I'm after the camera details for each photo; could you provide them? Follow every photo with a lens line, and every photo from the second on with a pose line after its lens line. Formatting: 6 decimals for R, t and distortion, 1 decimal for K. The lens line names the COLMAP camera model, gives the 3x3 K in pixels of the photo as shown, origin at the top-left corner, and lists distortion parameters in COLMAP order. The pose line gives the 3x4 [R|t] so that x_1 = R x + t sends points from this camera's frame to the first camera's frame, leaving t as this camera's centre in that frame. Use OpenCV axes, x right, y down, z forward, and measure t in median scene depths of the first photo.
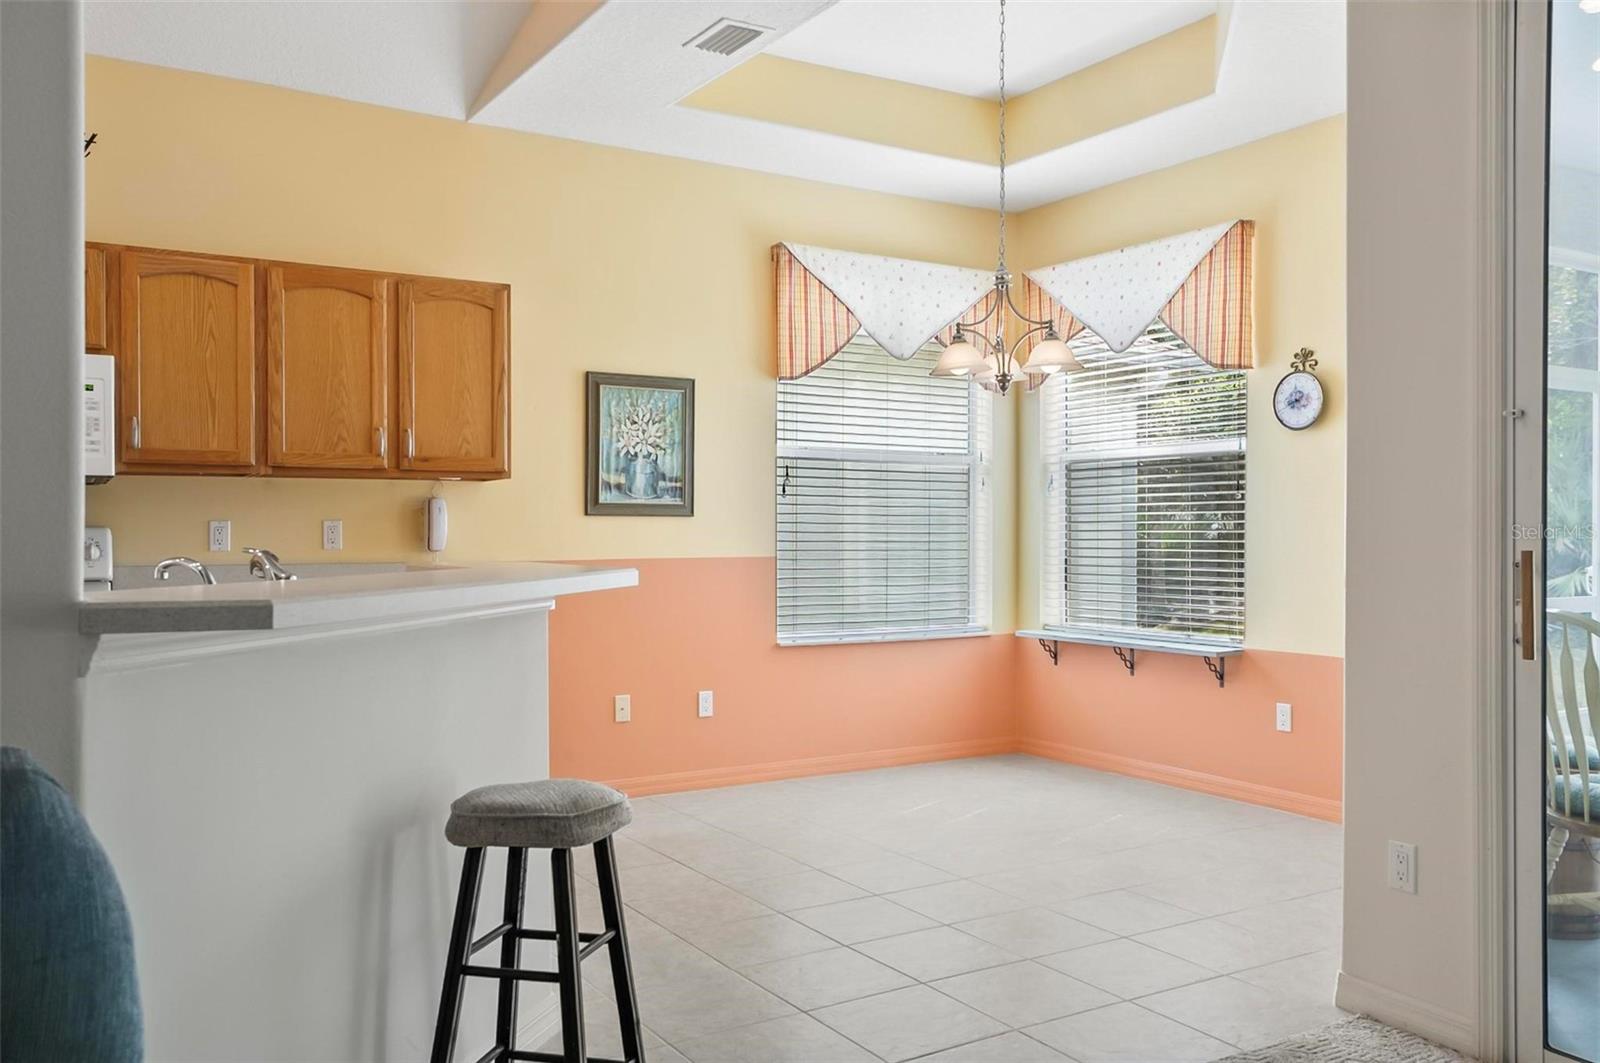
lens RADIAL K [[1292.1, 0, 800.9], [0, 1292.1, 544.8], [0, 0, 1]] dist [-0.006375, 0.000534]
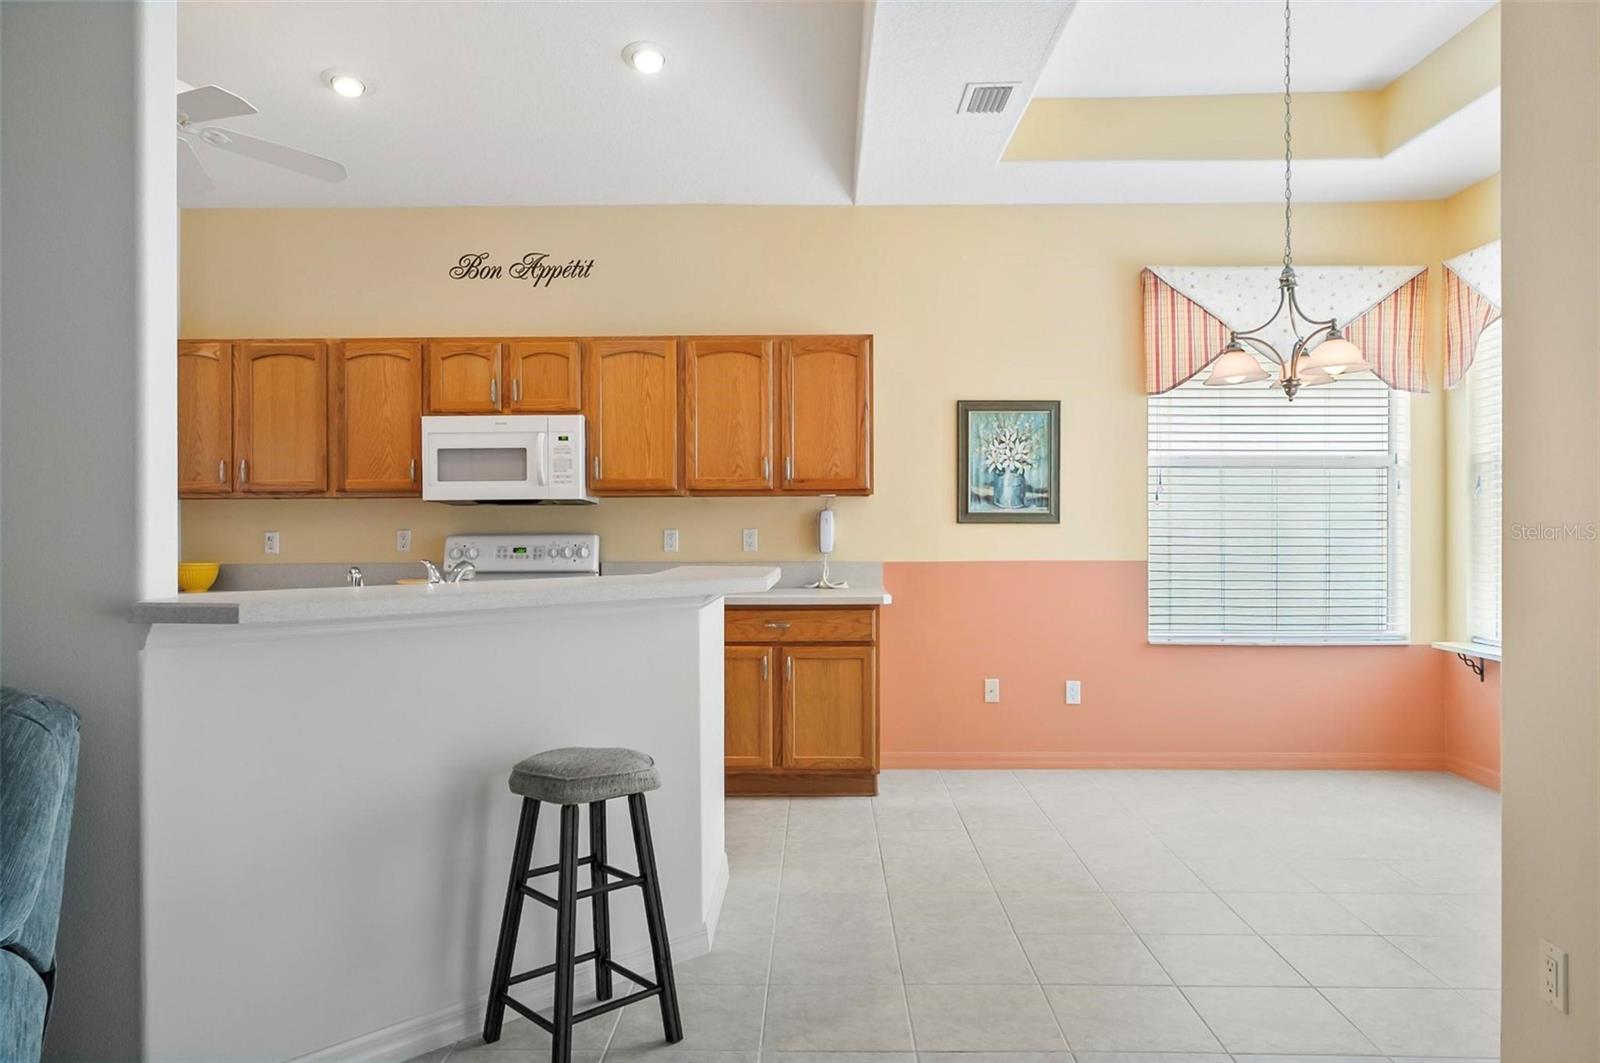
lens RADIAL K [[1069.9, 0, 800.0], [0, 1069.9, 531.5], [0, 0, 1]] dist [-0.000264, 0.000754]
pose [[0.840330, 0.001392, -0.542074, 0.237070], [-0.004013, 0.999985, -0.003653, -0.011089], [0.542061, 0.005245, 0.840323, 0.105168]]
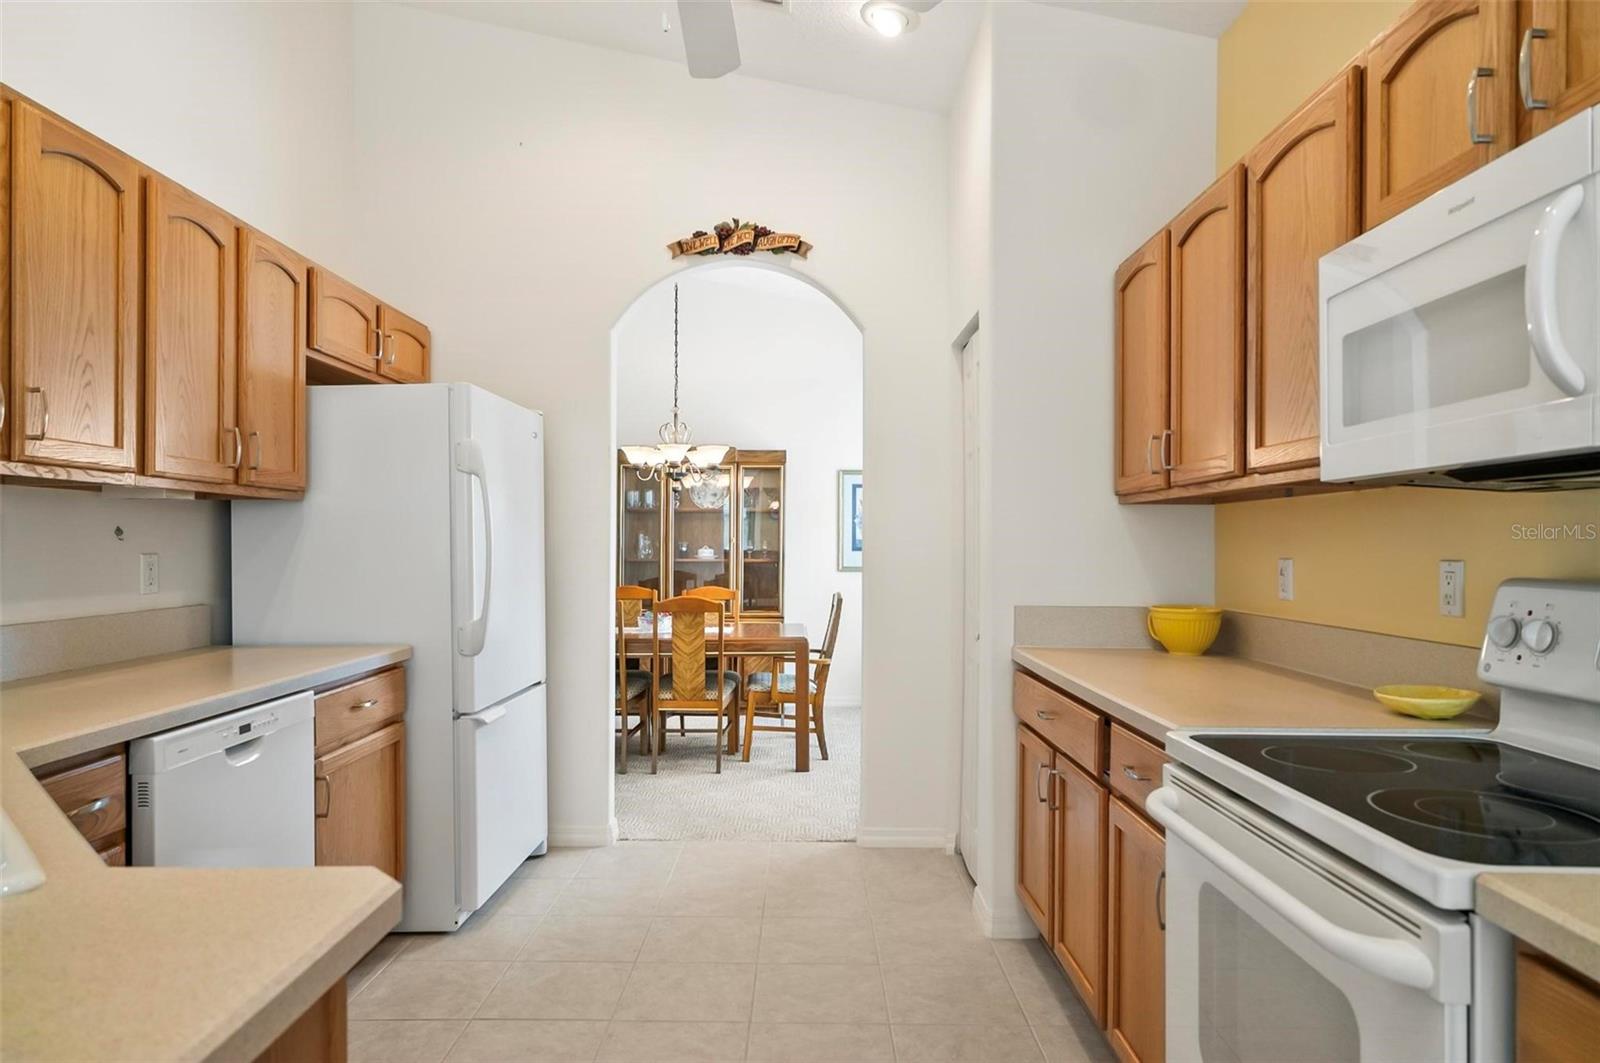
lens RADIAL K [[965.2, 0, 803.1], [0, 965.2, 538.6], [0, 0, 1]] dist [-0.003132, -0.000162]
pose [[-0.521548, -0.005535, -0.853204, -0.172838], [-0.011713, 0.999931, 0.000673, -0.020147], [0.853142, 0.010344, -0.521577, 0.706207]]
